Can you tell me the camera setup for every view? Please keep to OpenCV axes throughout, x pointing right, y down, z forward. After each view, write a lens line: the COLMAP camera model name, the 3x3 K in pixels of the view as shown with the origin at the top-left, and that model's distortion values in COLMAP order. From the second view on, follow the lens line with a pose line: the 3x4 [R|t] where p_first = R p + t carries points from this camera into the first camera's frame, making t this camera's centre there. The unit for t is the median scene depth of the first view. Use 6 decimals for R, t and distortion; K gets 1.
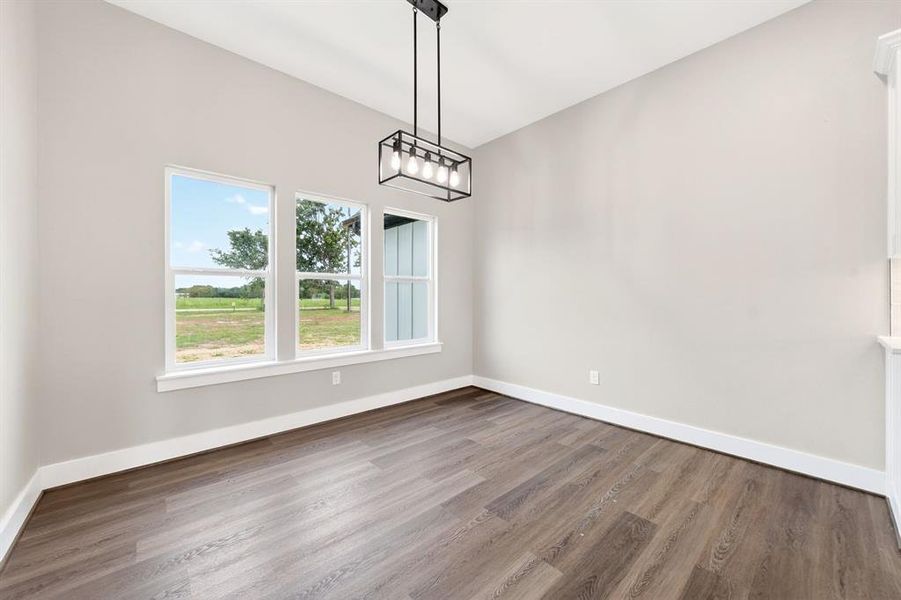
lens RADIAL K [[345.5, 0, 446.2], [0, 345.5, 295.0], [0, 0, 1]] dist [-0.014071, 0.003351]
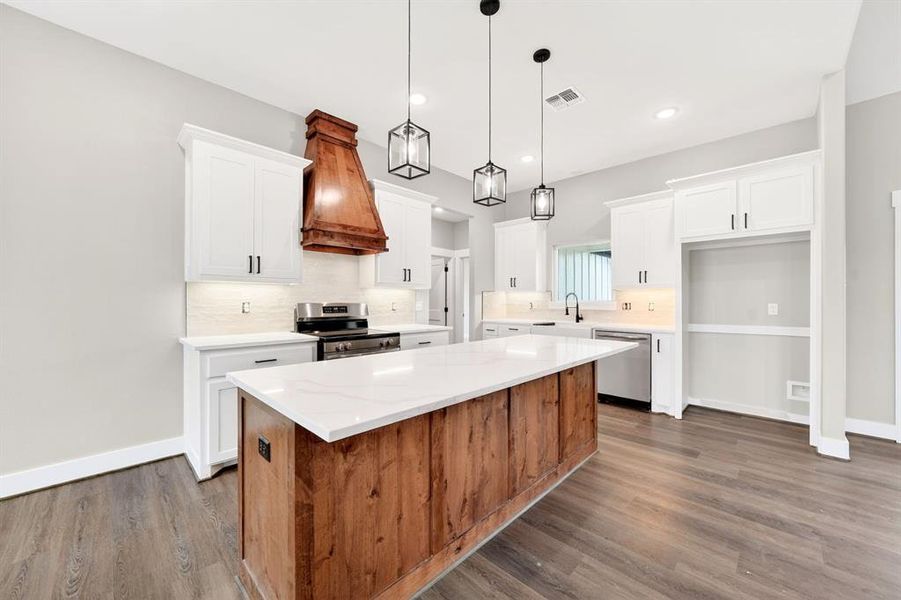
lens RADIAL K [[345.5, 0, 448.6], [0, 345.5, 299.8], [0, 0, 1]] dist [-0.014071, 0.003351]
pose [[-0.071340, -0.000332, 0.997452, -0.153133], [-0.008074, 0.999967, -0.000245, -0.036110], [-0.997419, -0.008071, -0.071341, 0.020697]]
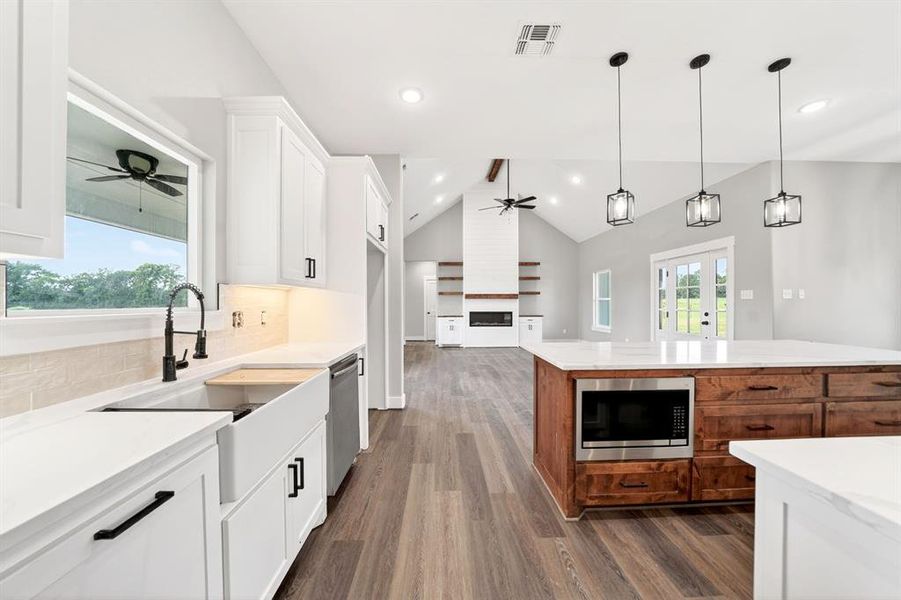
lens RADIAL K [[309.5, 0, 449.6], [0, 309.5, 303.5], [0, 0, 1]] dist [-0.020388, -0.000070]
pose [[-0.645729, 0.001710, -0.763565, 2.098576], [0.006660, 0.999972, -0.003393, -0.045120], [0.763538, -0.007276, -0.645722, -0.151605]]
